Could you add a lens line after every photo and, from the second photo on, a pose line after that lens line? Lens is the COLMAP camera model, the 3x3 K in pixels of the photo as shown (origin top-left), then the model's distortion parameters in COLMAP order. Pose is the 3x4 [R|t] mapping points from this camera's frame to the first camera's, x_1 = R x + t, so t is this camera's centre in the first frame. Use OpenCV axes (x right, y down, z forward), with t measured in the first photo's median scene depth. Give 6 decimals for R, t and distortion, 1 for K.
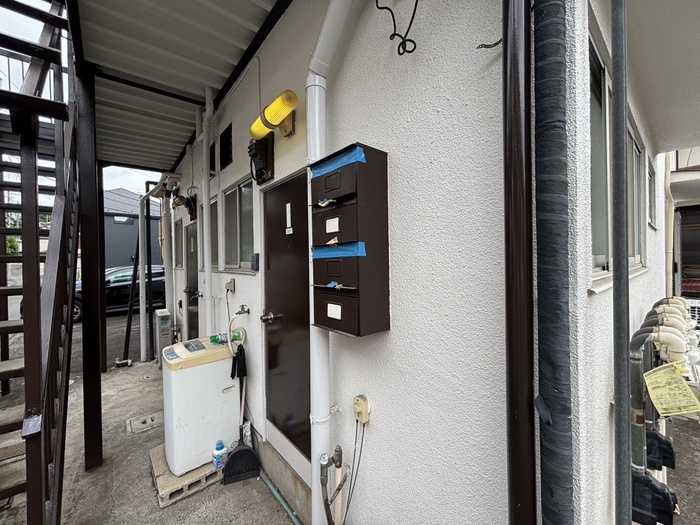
lens RADIAL K [[282.7, 0, 350.0], [0, 282.7, 262.5], [0, 0, 1]] dist [0.002223, 0.000078]
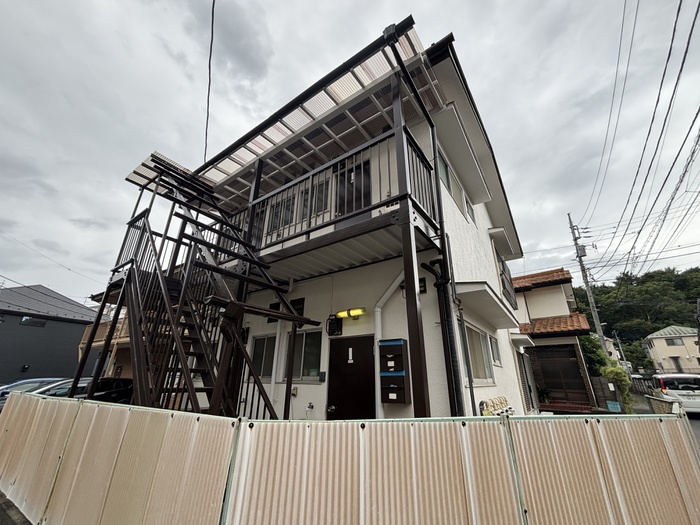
lens RADIAL K [[282.7, 0, 350.0], [0, 282.7, 262.5], [0, 0, 1]] dist [0.002223, 0.000078]
pose [[0.969417, 0.116532, 0.215989, -0.805906], [-0.023267, 0.919755, -0.391802, 0.040248], [-0.244314, 0.374794, 0.894338, -1.254224]]
